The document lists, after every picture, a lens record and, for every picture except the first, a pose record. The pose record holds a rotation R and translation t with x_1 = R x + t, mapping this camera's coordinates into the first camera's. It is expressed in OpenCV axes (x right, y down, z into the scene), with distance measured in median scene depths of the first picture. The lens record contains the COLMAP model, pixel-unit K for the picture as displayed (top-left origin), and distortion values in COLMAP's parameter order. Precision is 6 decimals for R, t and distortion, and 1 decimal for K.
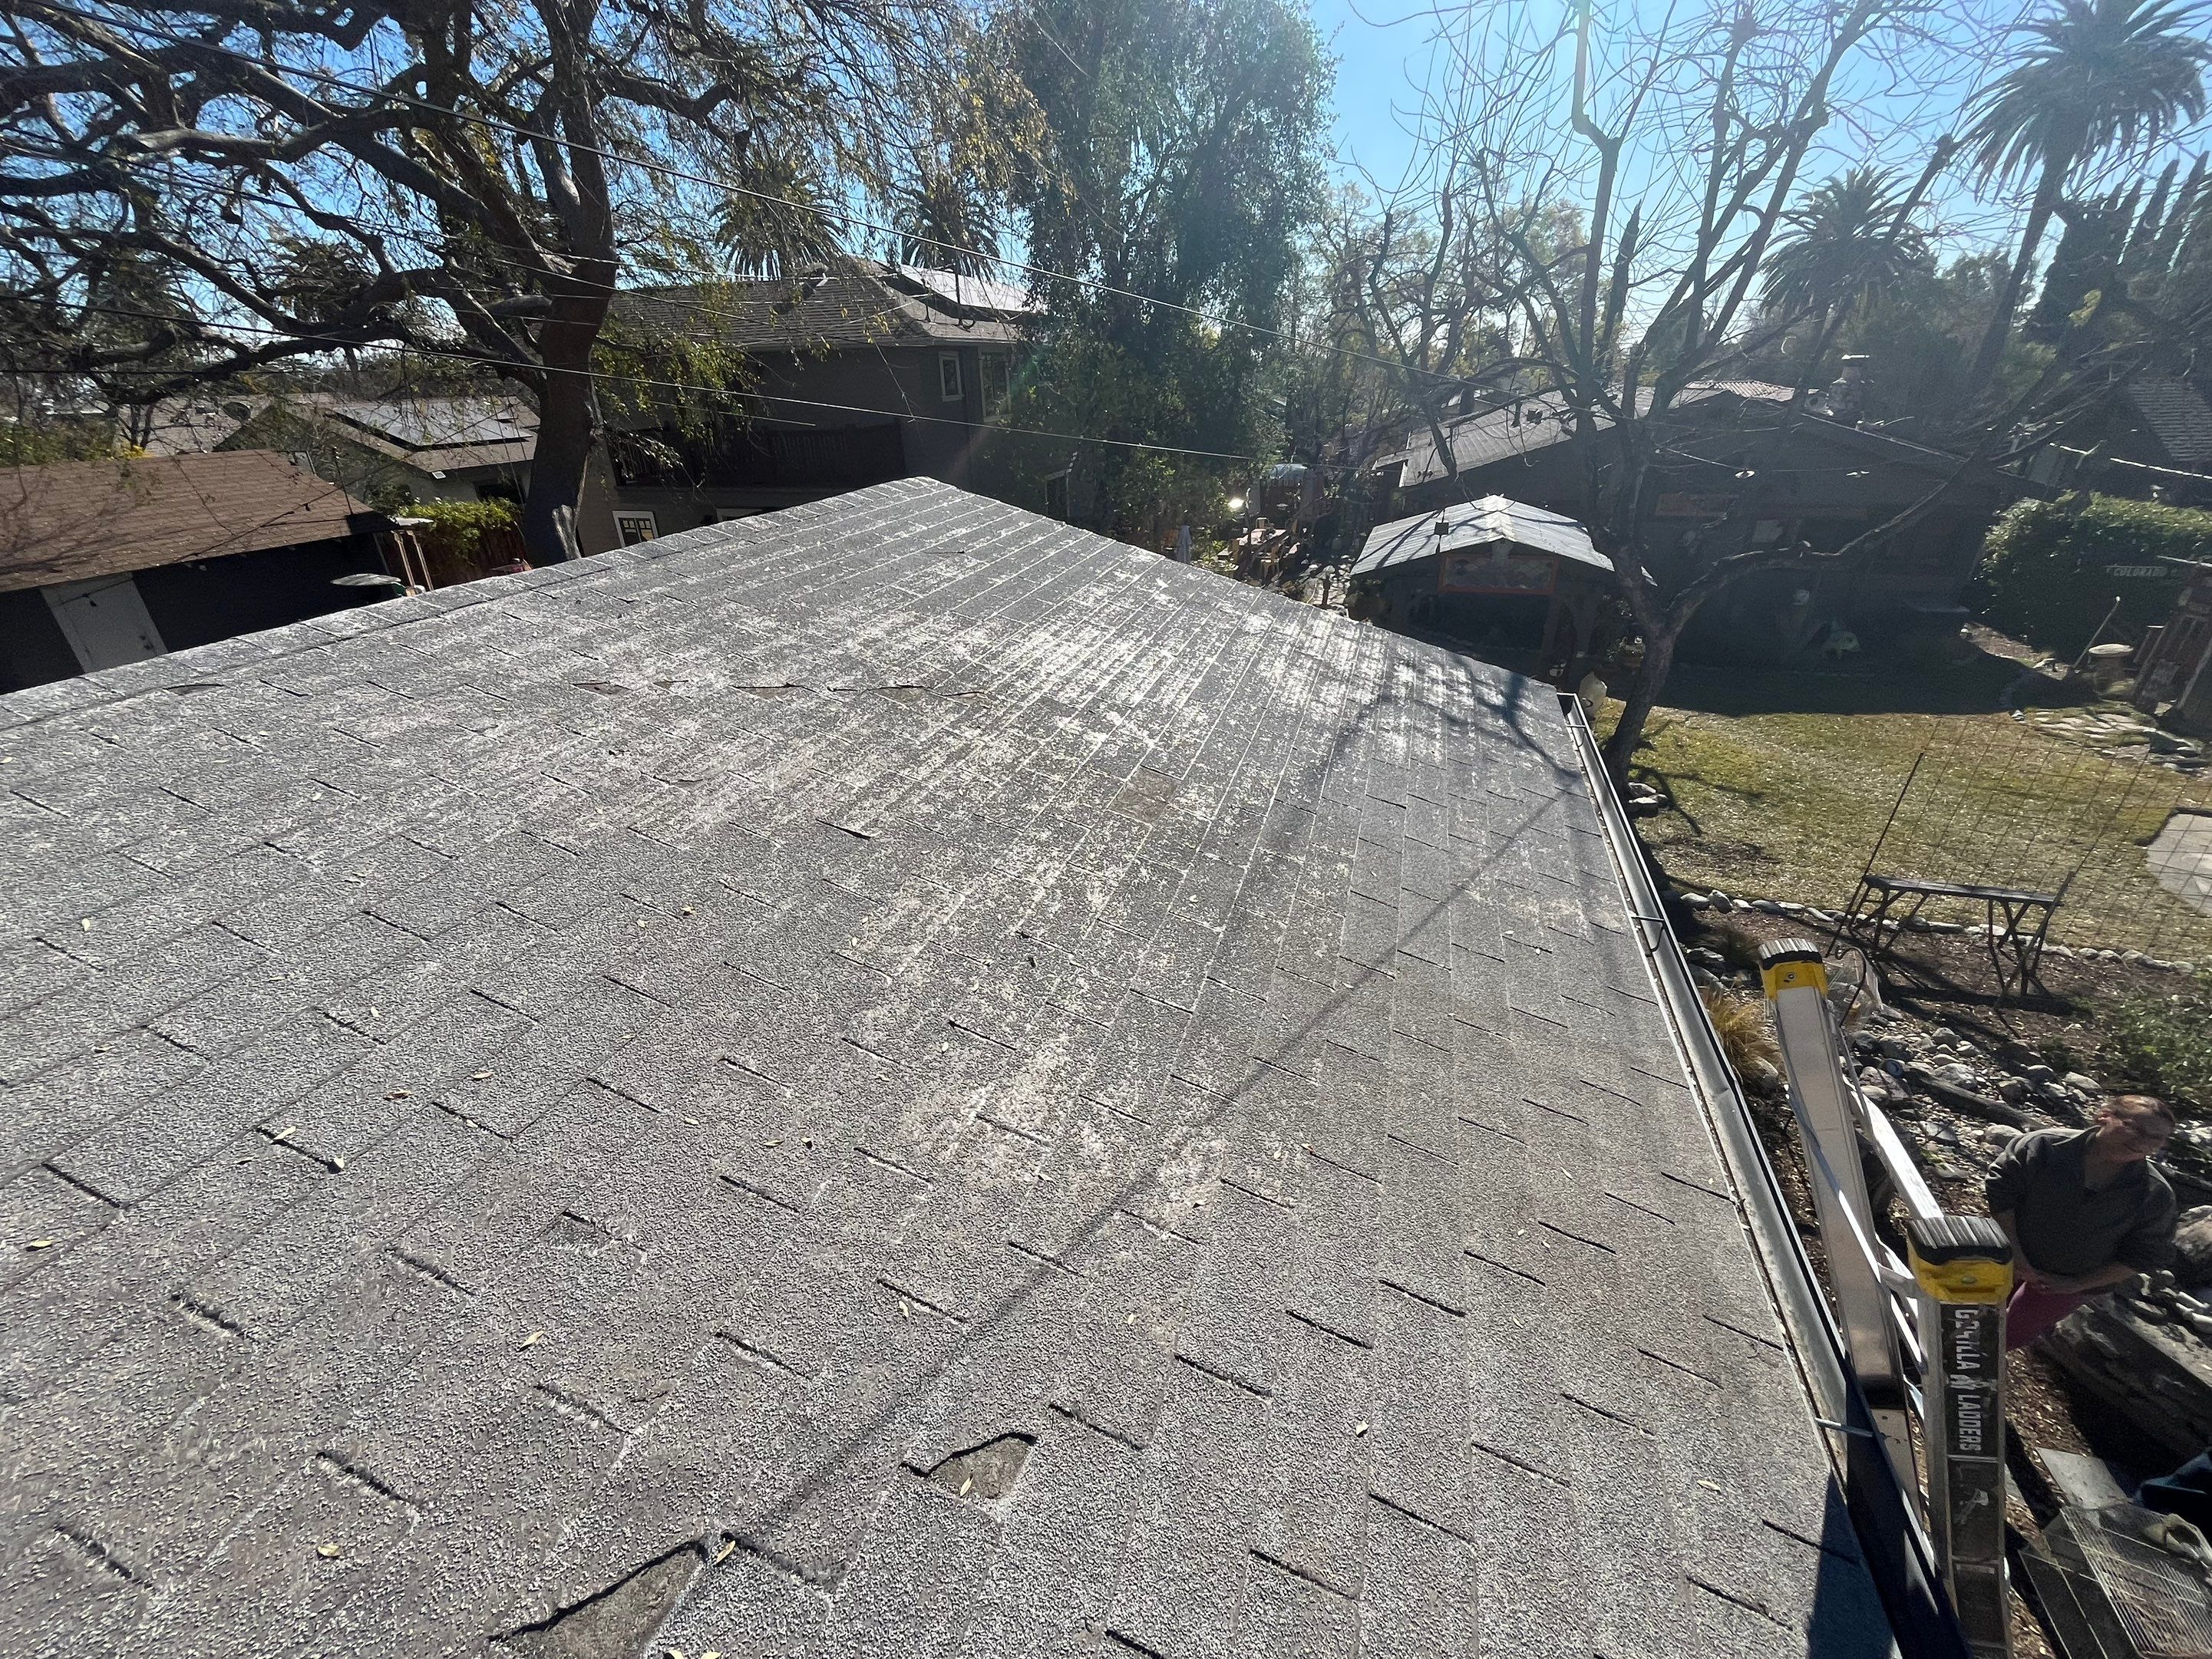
lens RADIAL K [[893.7, 0, 1067.8], [0, 893.7, 828.7], [0, 0, 1]] dist [-0.003709, -0.000171]
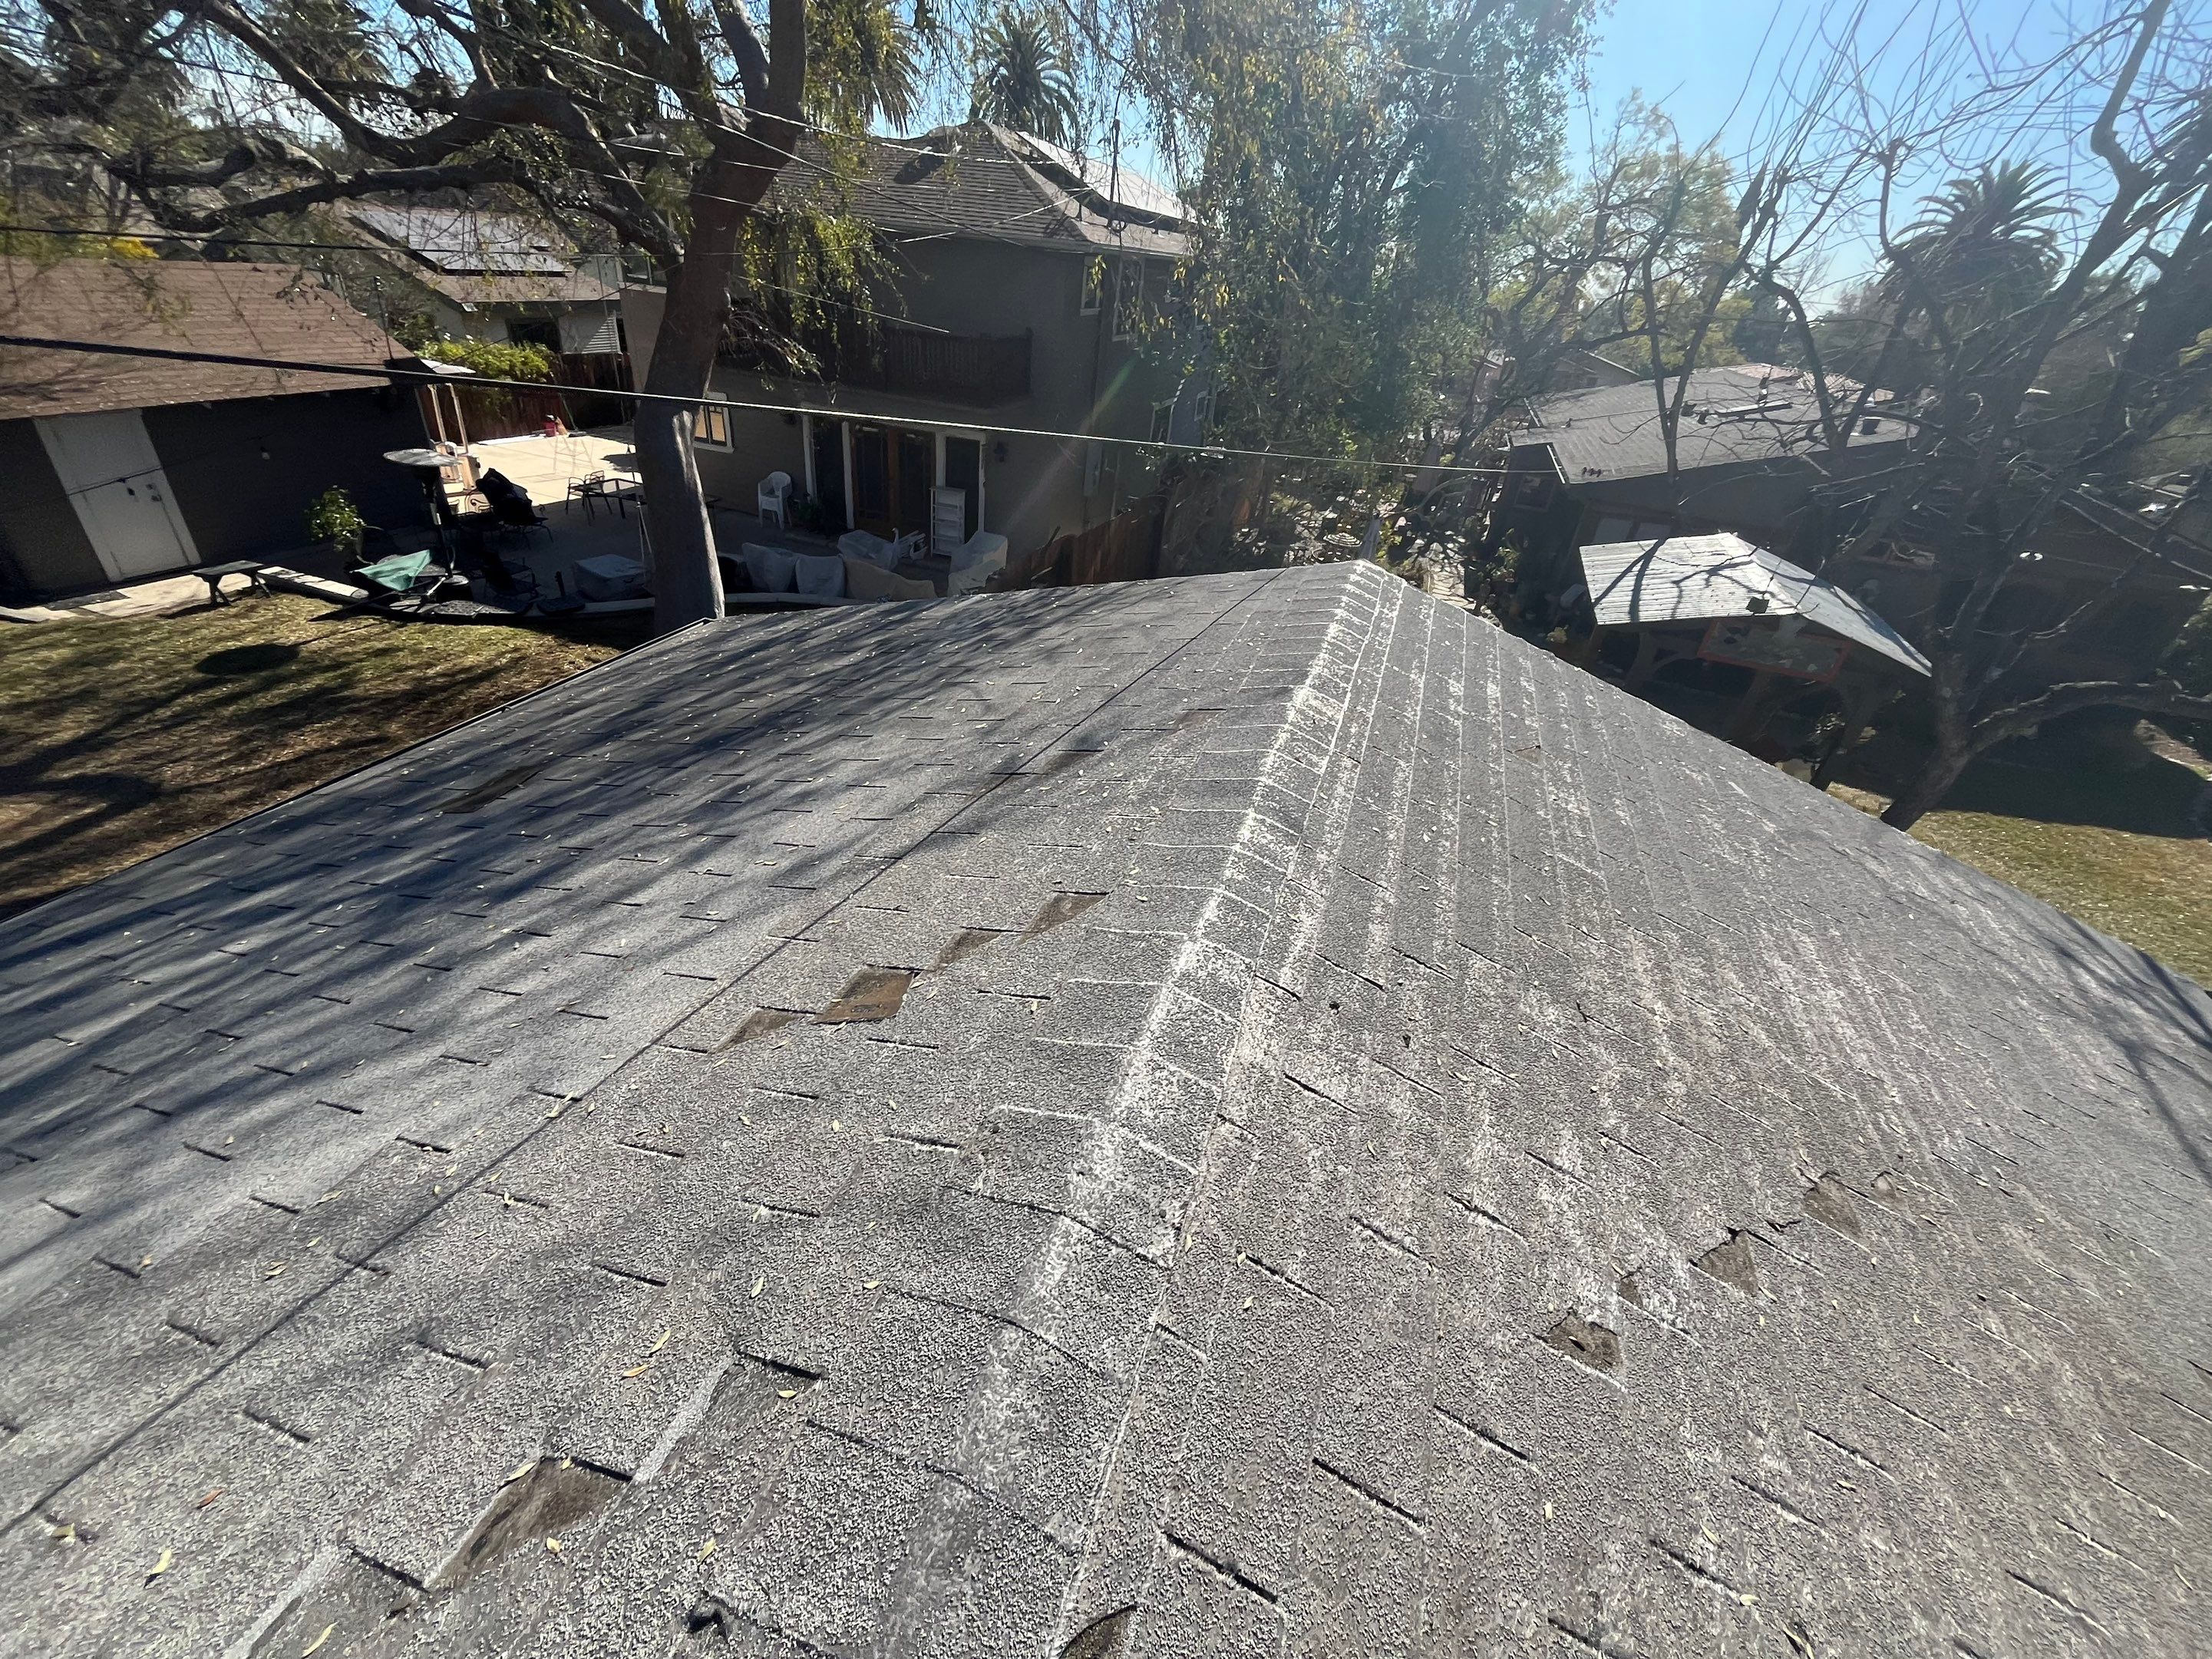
lens RADIAL K [[893.7, 0, 1067.8], [0, 893.7, 828.7], [0, 0, 1]] dist [-0.003709, -0.000171]
pose [[0.992328, 0.118181, 0.036305, -0.129376], [-0.121268, 0.987591, 0.099791, -0.068606], [-0.024061, -0.103428, 0.994346, 0.076436]]
